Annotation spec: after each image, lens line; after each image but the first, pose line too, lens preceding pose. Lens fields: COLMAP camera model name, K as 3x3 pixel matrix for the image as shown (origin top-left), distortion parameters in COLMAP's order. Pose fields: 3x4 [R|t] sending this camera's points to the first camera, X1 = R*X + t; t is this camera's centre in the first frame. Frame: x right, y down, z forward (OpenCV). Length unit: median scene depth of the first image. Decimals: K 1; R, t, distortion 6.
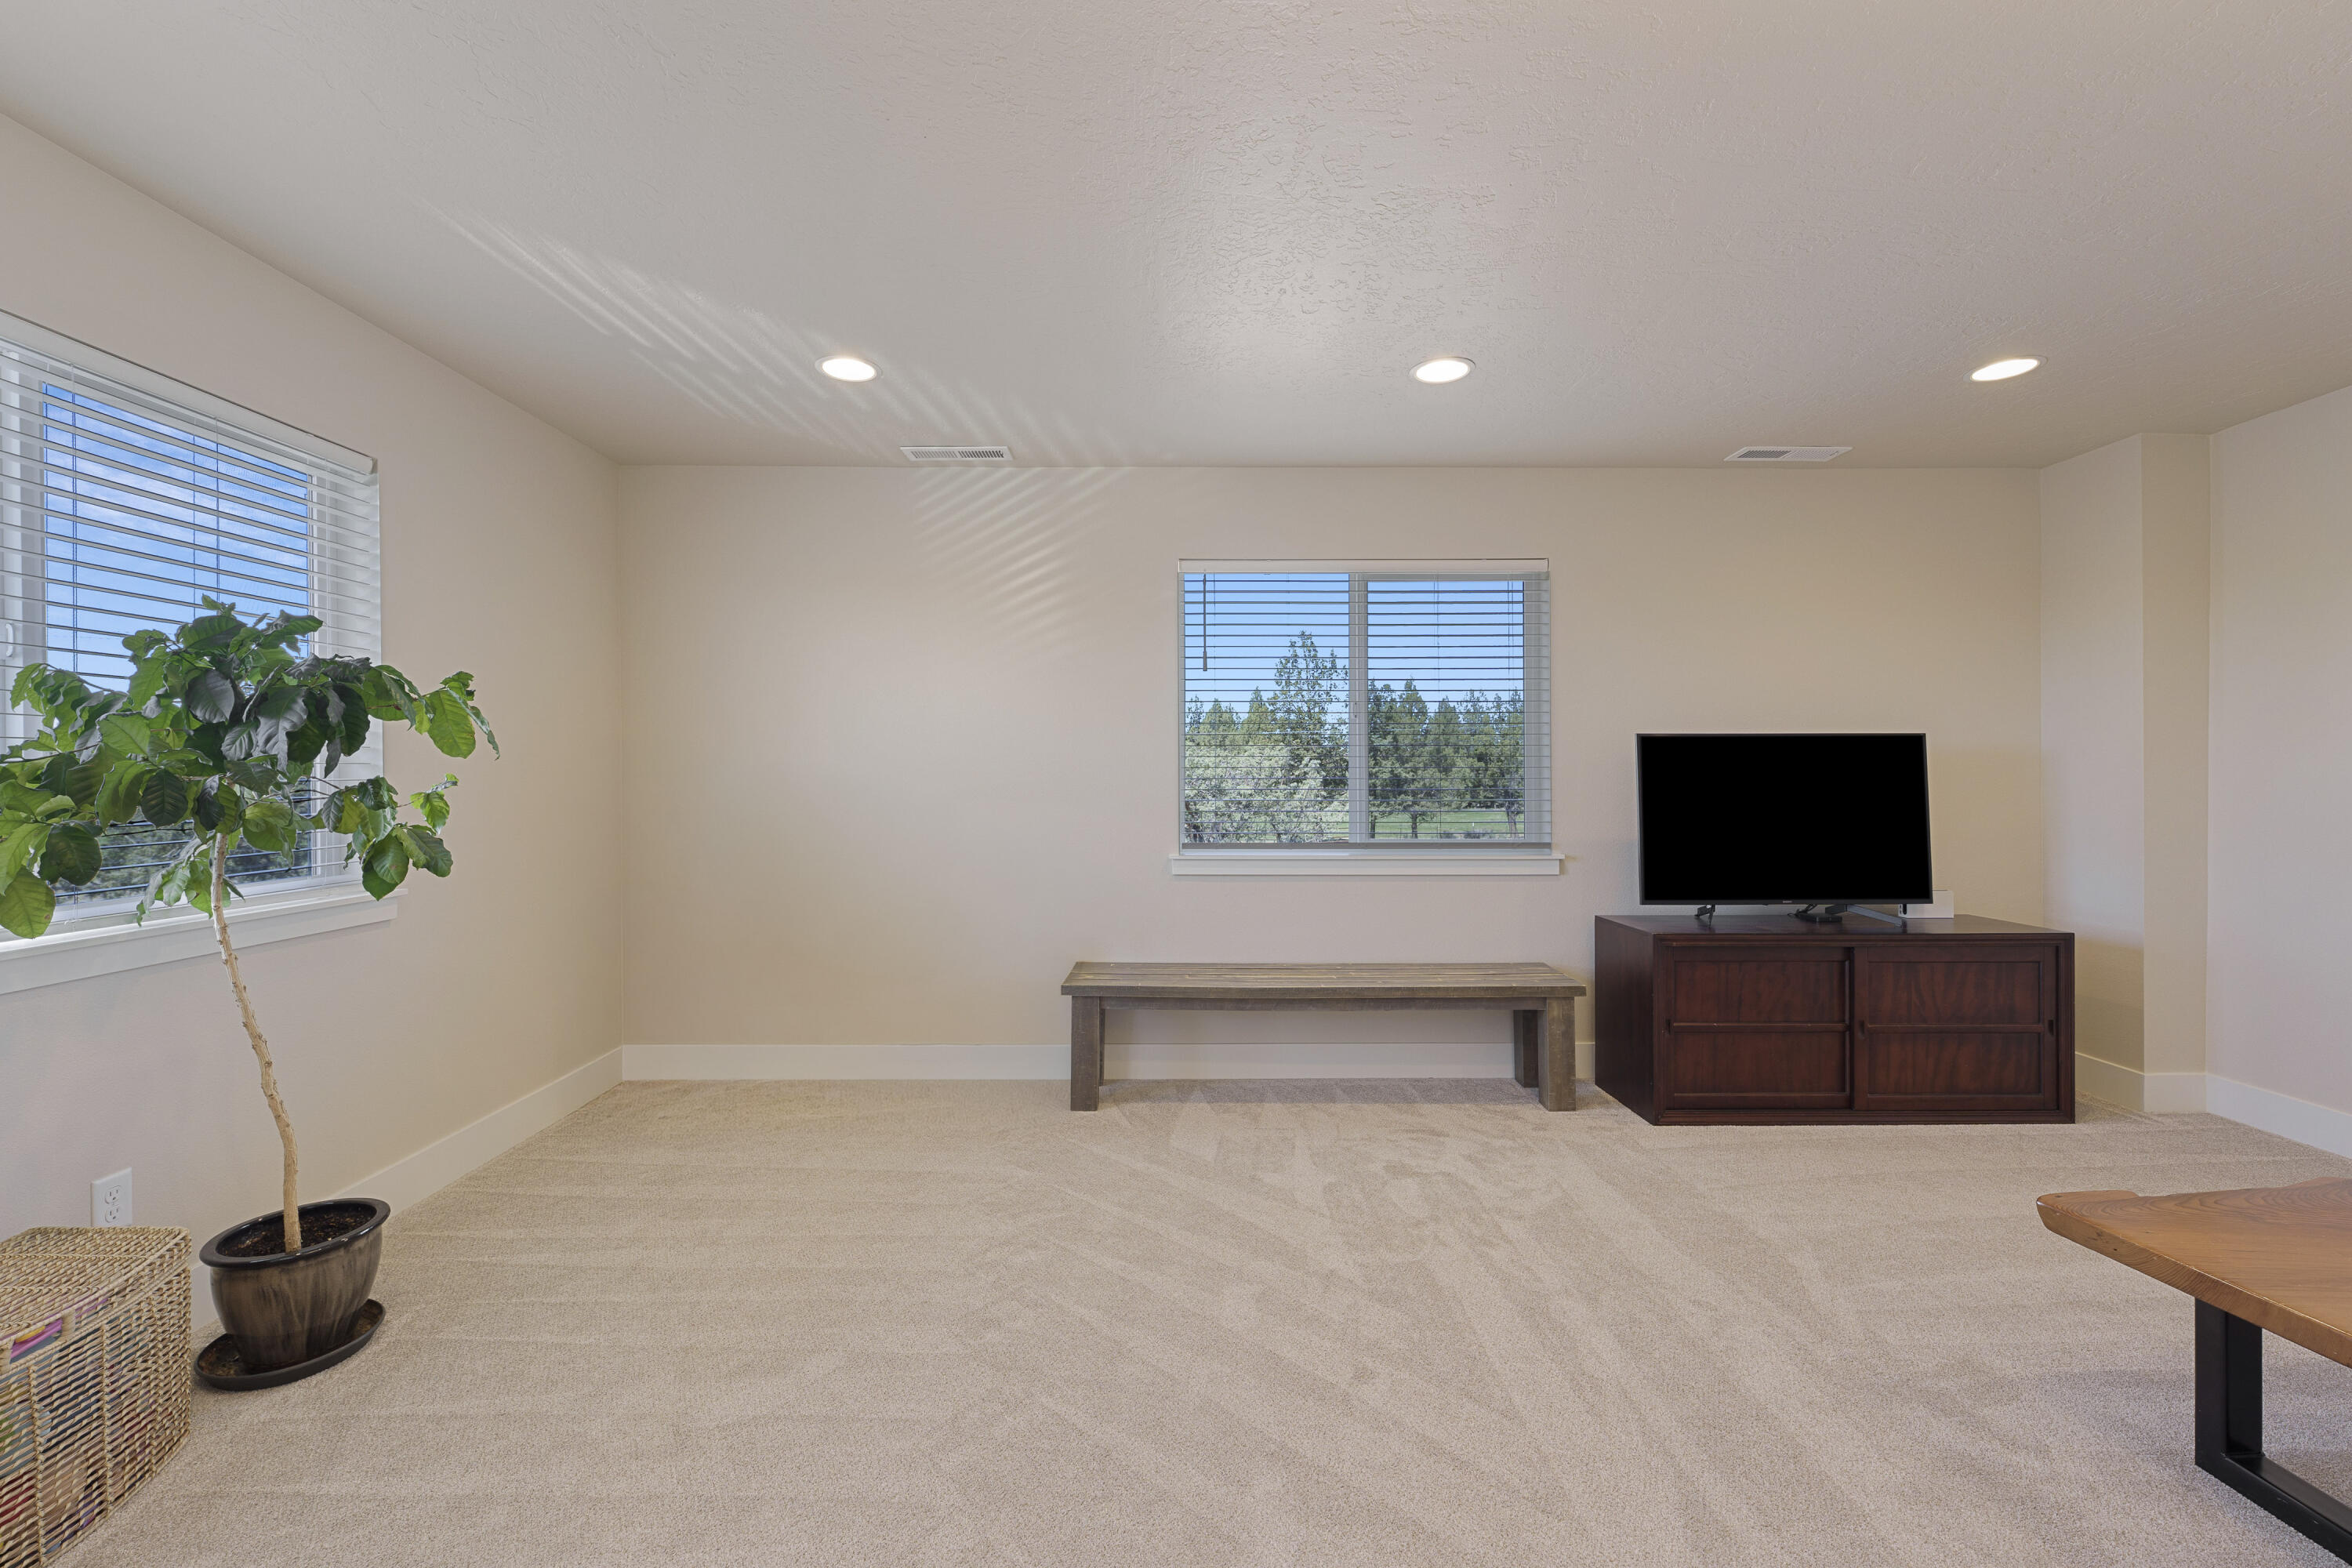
lens RADIAL K [[1048.0, 0, 1168.5], [0, 1048.0, 775.1], [0, 0, 1]] dist [-0.006430, -0.000600]
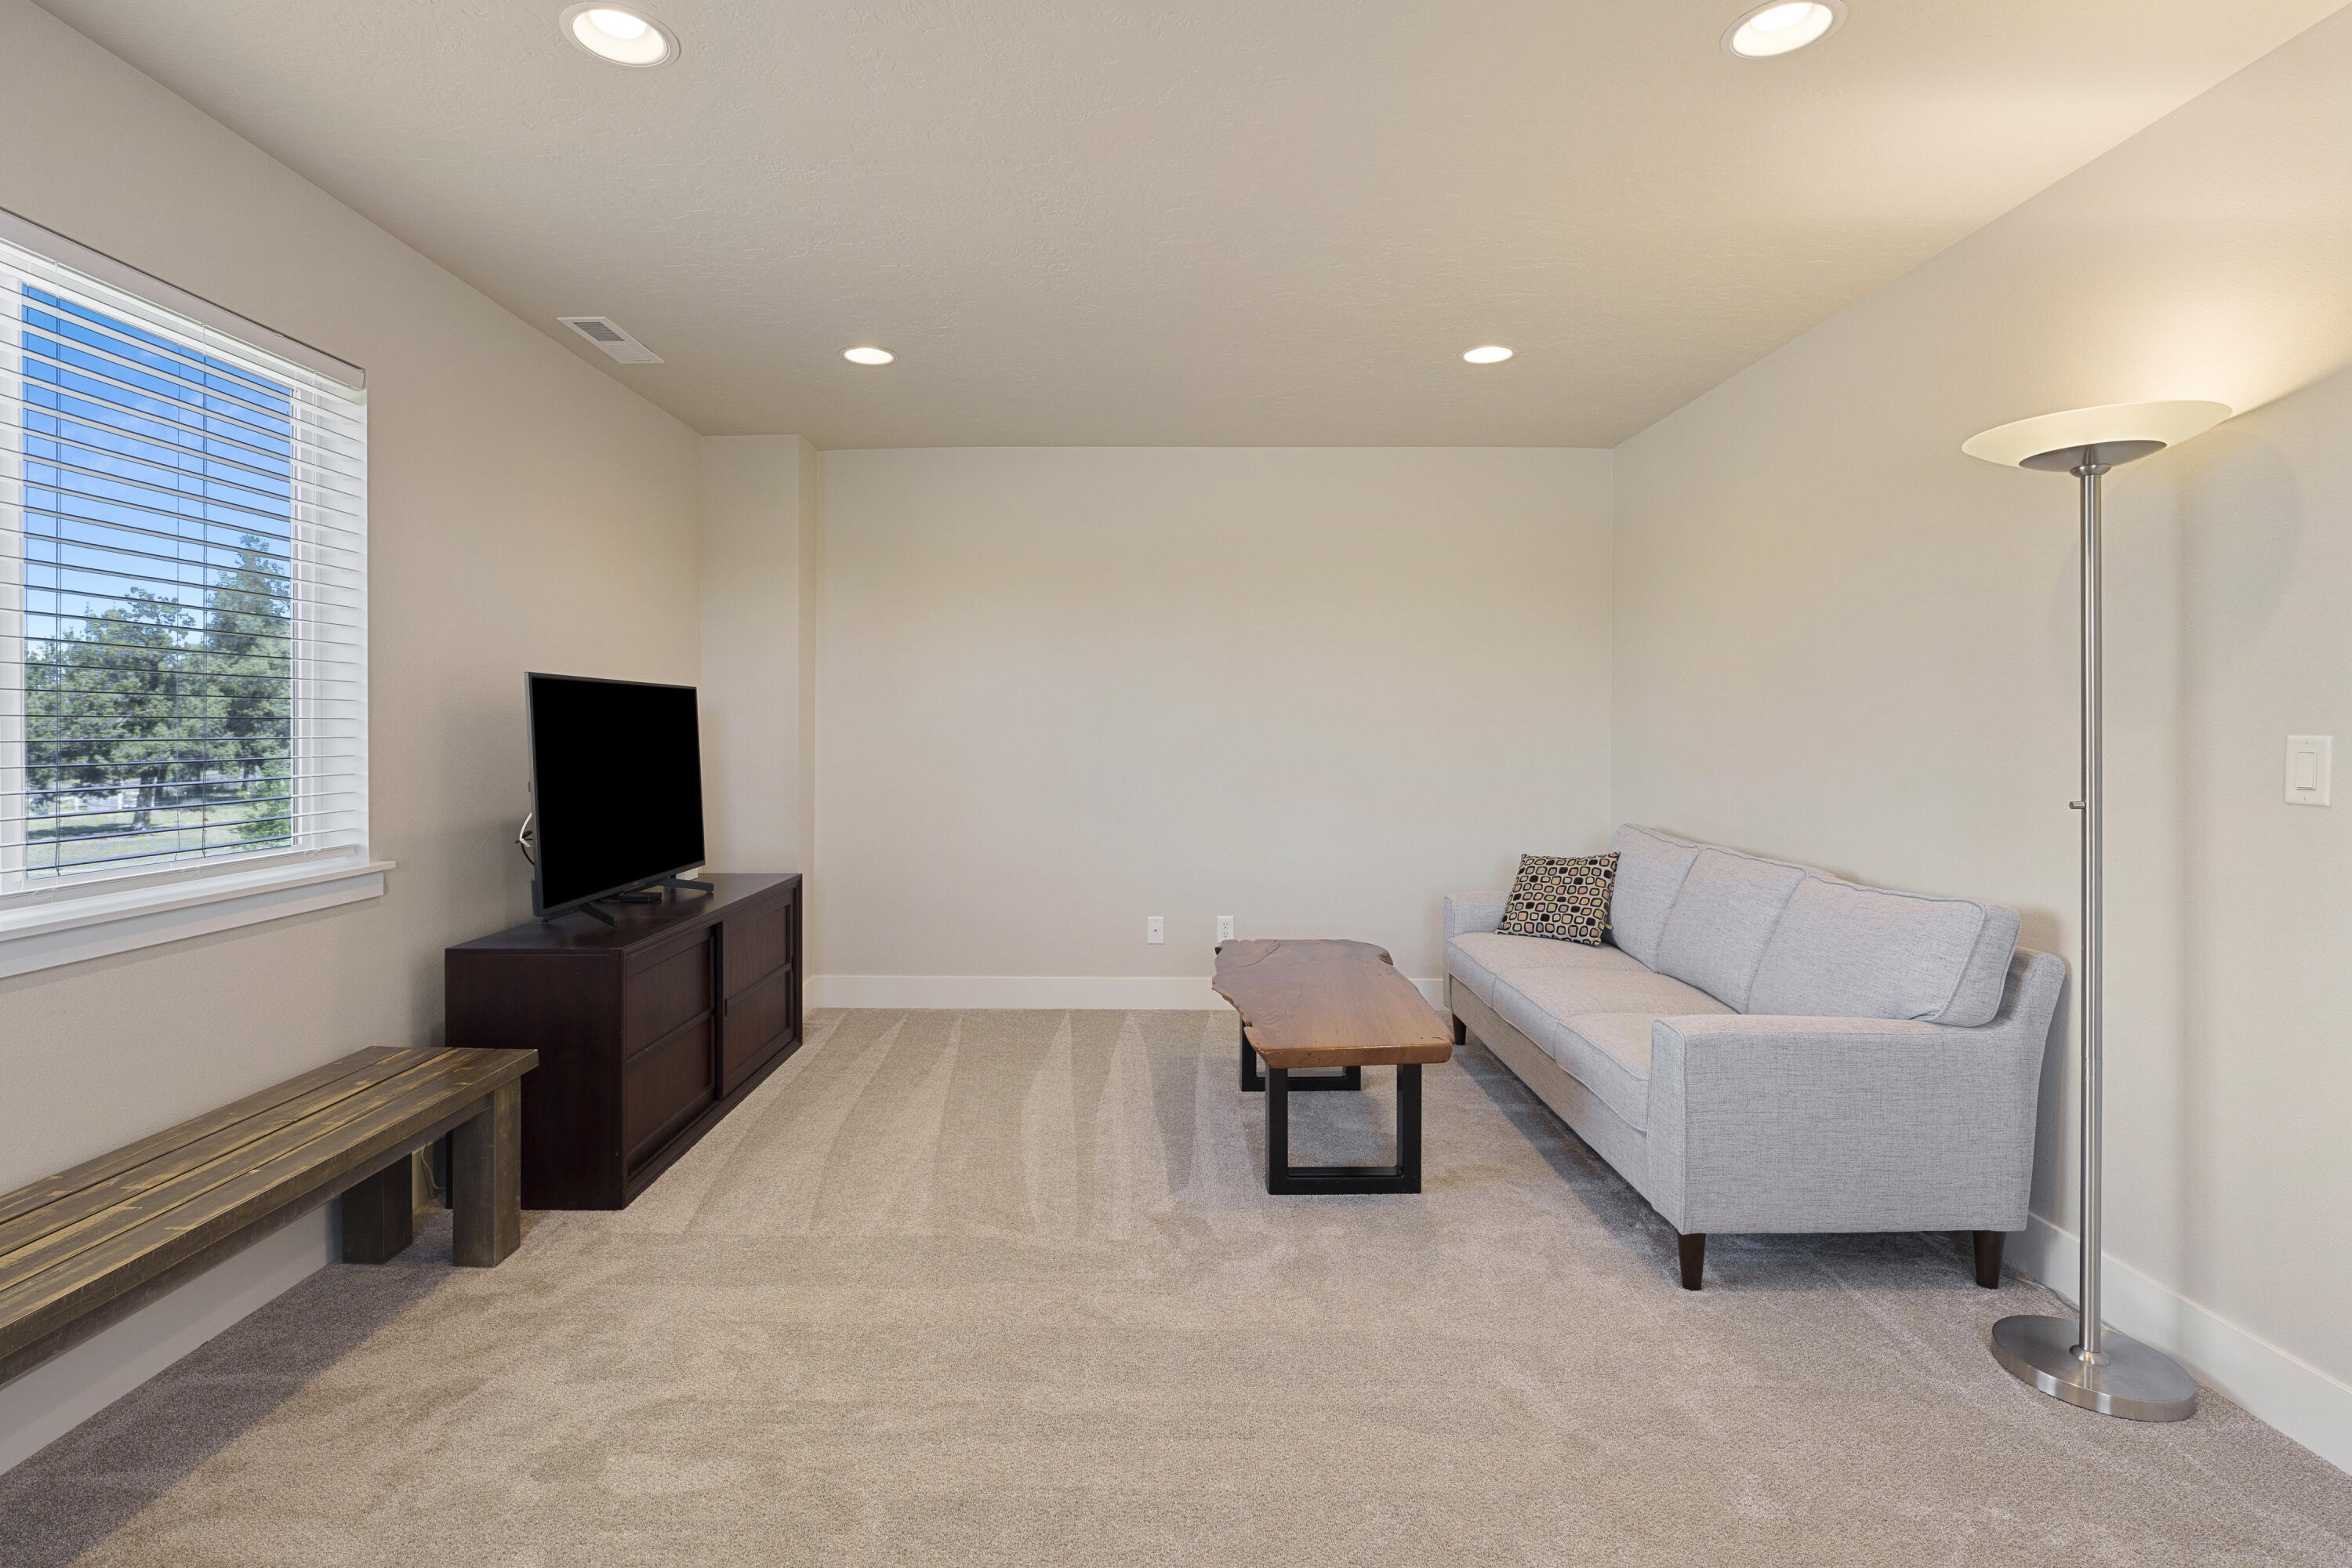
lens RADIAL K [[1142.1, 0, 1123.6], [0, 1142.1, 734.2], [0, 0, 1]] dist [-0.003780, -0.000241]
pose [[-0.014404, -0.003970, 0.999888, -0.339722], [0.002312, 0.999989, 0.004004, -0.000545], [-0.999894, 0.002370, -0.014395, 0.660697]]
